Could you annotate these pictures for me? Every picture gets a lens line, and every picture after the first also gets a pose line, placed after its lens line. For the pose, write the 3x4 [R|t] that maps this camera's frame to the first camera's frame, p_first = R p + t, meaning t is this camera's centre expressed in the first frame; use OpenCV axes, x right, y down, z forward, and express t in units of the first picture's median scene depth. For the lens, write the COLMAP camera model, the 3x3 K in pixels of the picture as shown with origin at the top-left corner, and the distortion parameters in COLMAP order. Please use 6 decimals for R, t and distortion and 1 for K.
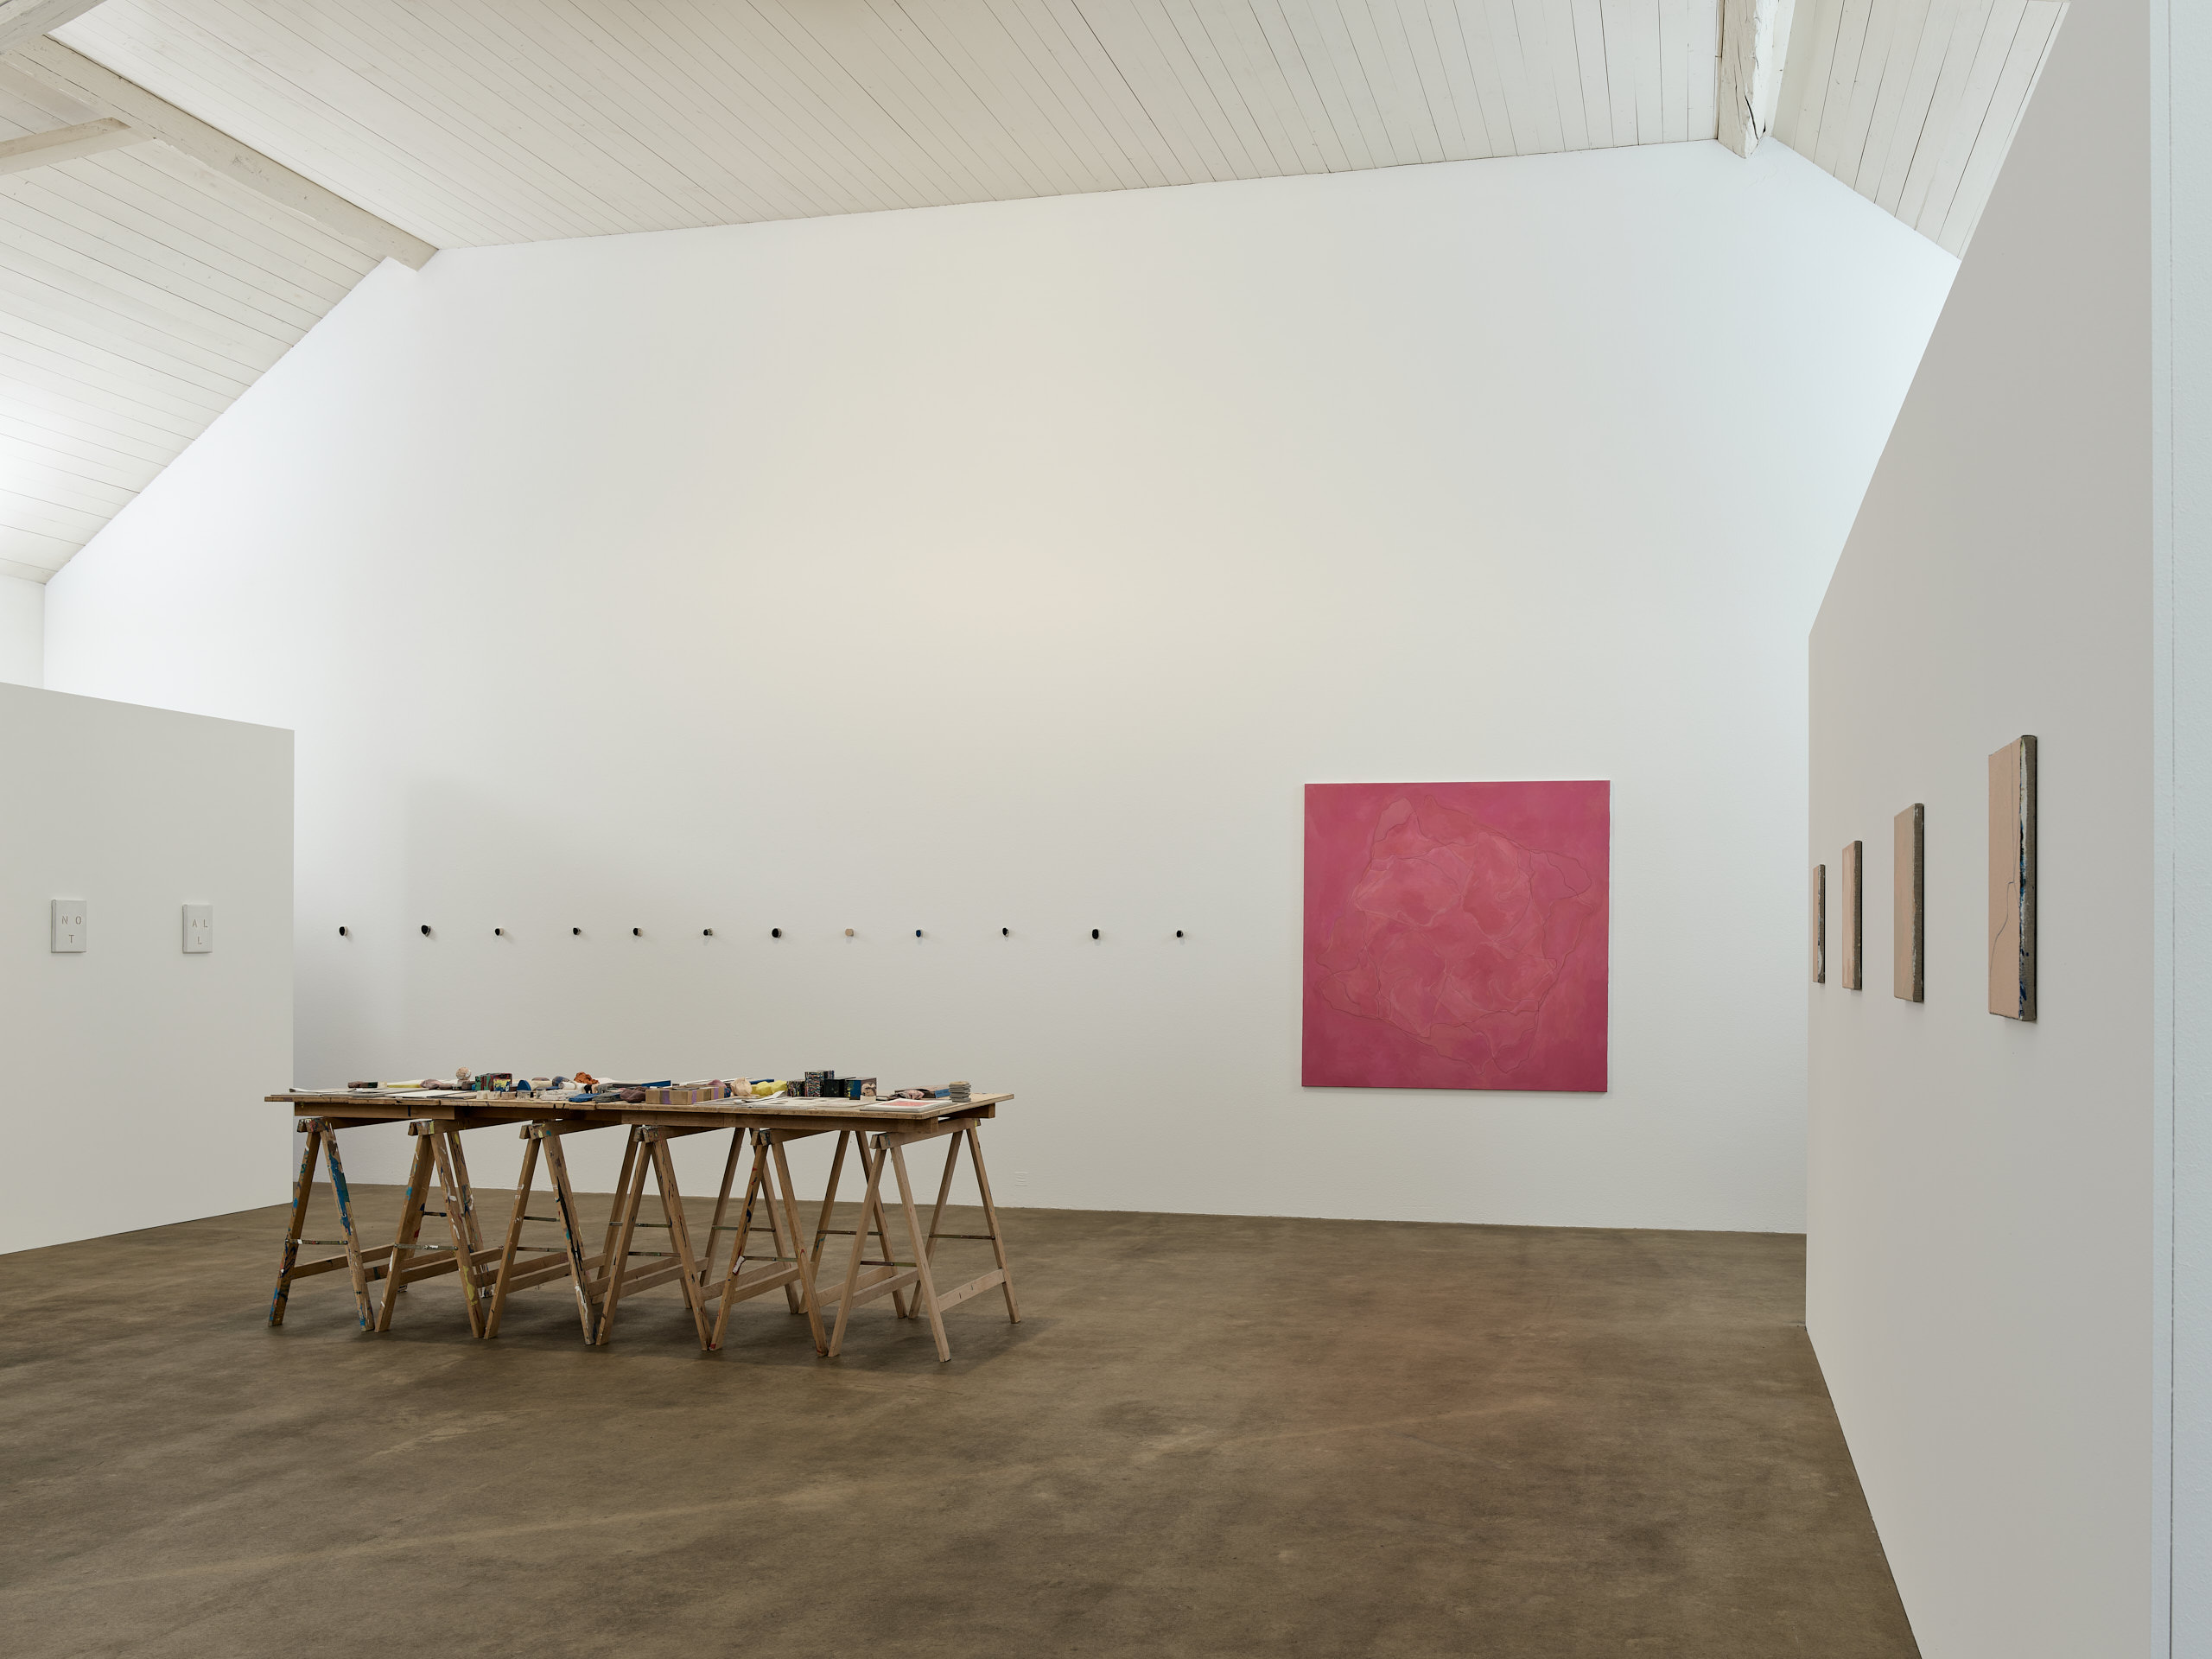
lens RADIAL K [[1742.5, 0, 1353.6], [0, 1742.5, 950.7], [0, 0, 1]] dist [-0.038342, 0.027802]
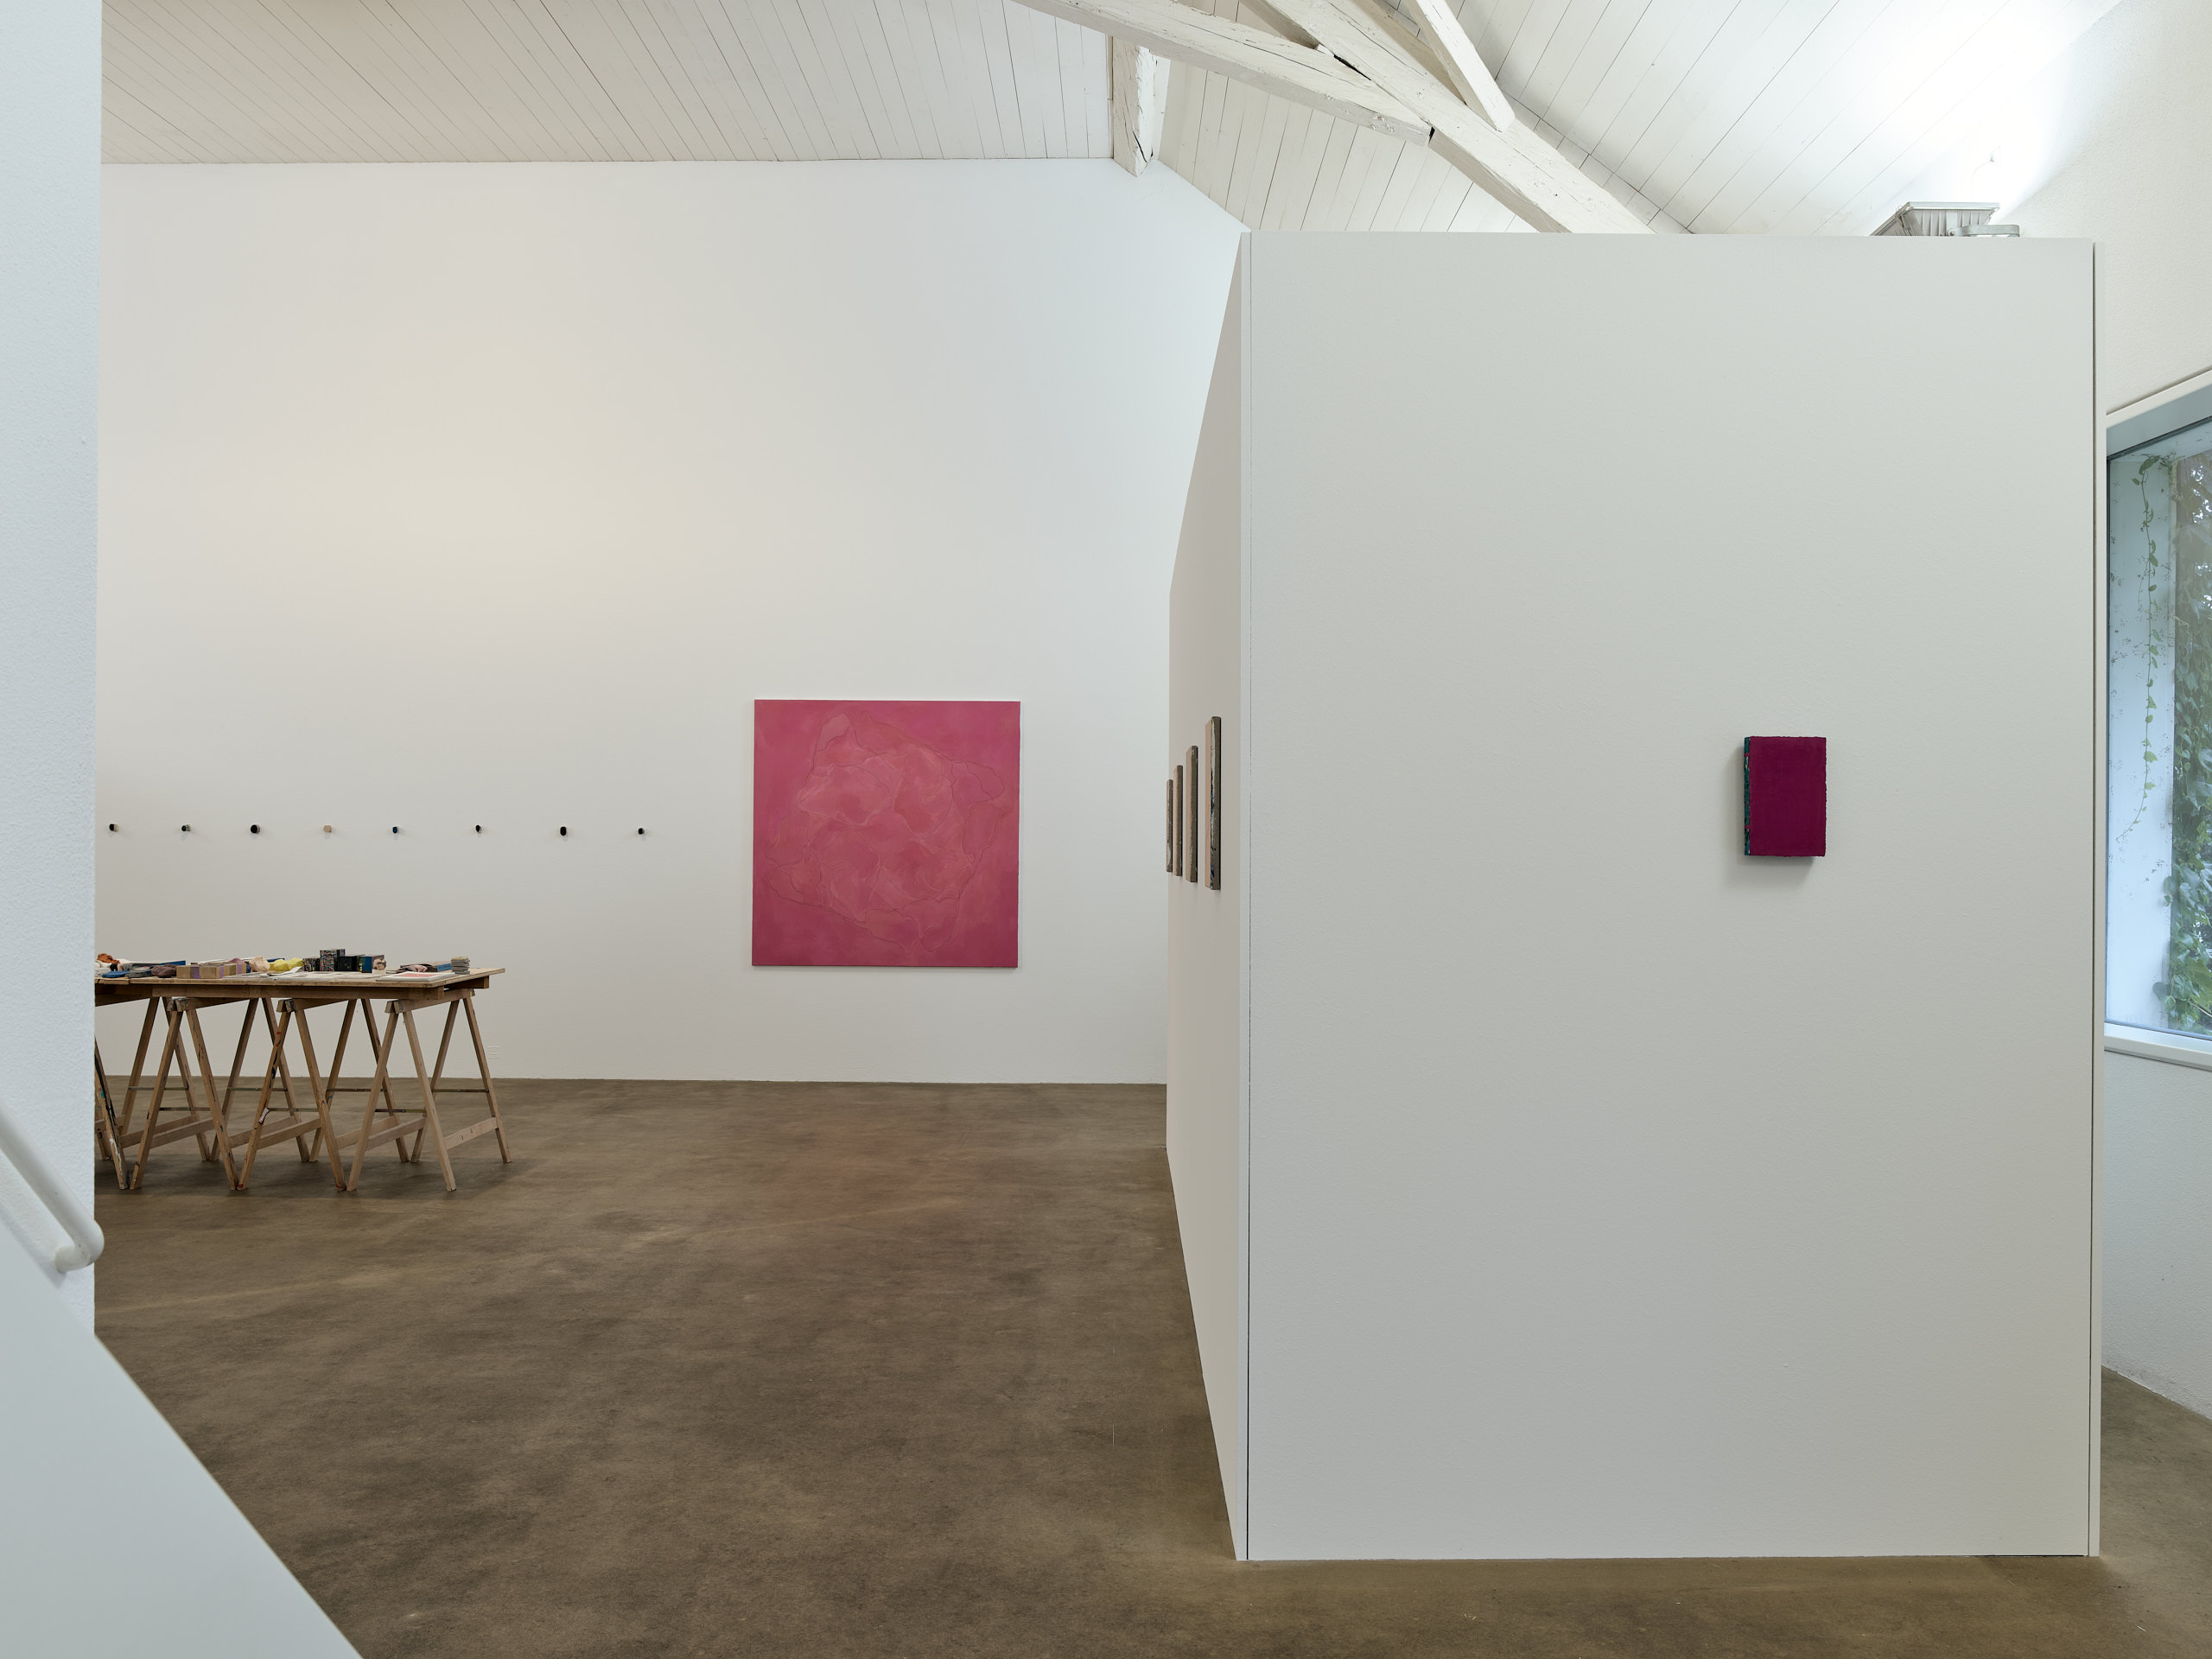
lens RADIAL K [[1745.8, 0, 1113.4], [0, 1745.8, 857.3], [0, 0, 1]] dist [-0.038059, 0.031550]
pose [[0.983835, 0.000442, 0.179079, -0.001931], [-0.001537, 0.999981, 0.005978, 0.000033], [-0.179073, -0.006156, 0.983816, -0.230687]]
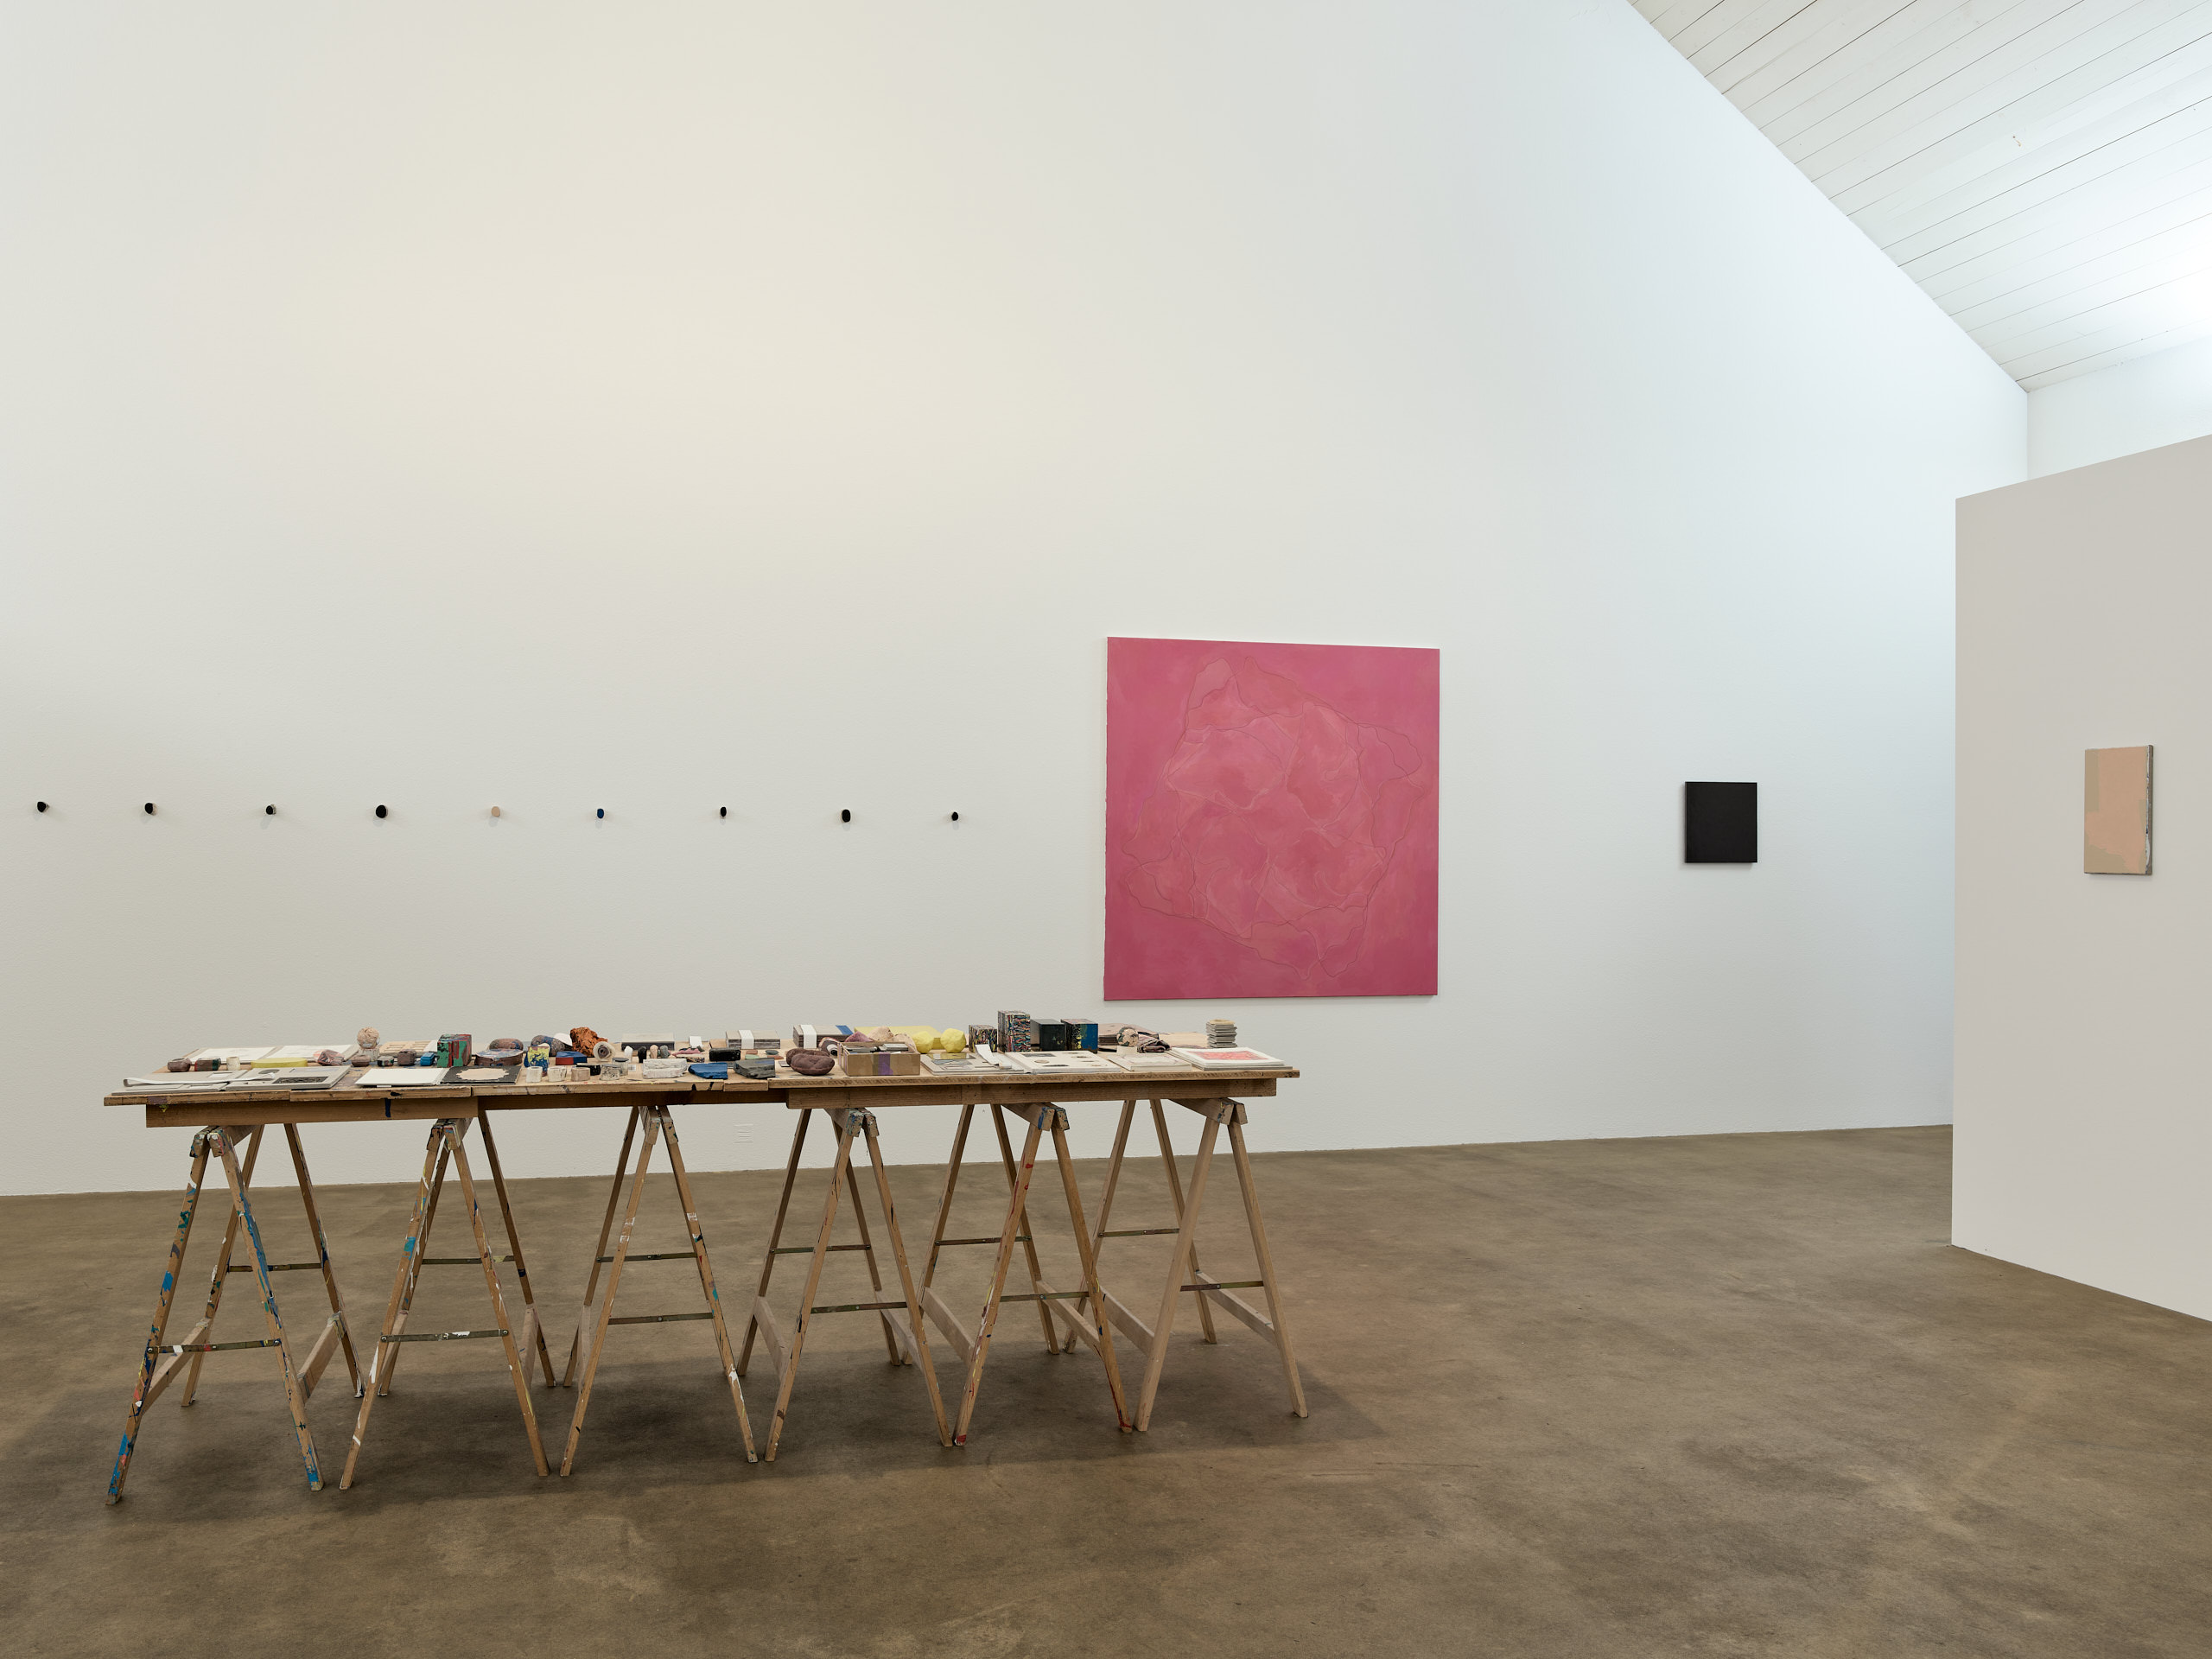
lens RADIAL K [[1745.6, 0, 995.0], [0, 1745.6, 837.3], [0, 0, 1]] dist [-0.040089, 0.030838]
pose [[0.917102, 0.001387, 0.398651, -0.583499], [-0.001649, 0.999999, 0.000313, -0.000335], [-0.398650, -0.000945, 0.917103, 0.366004]]
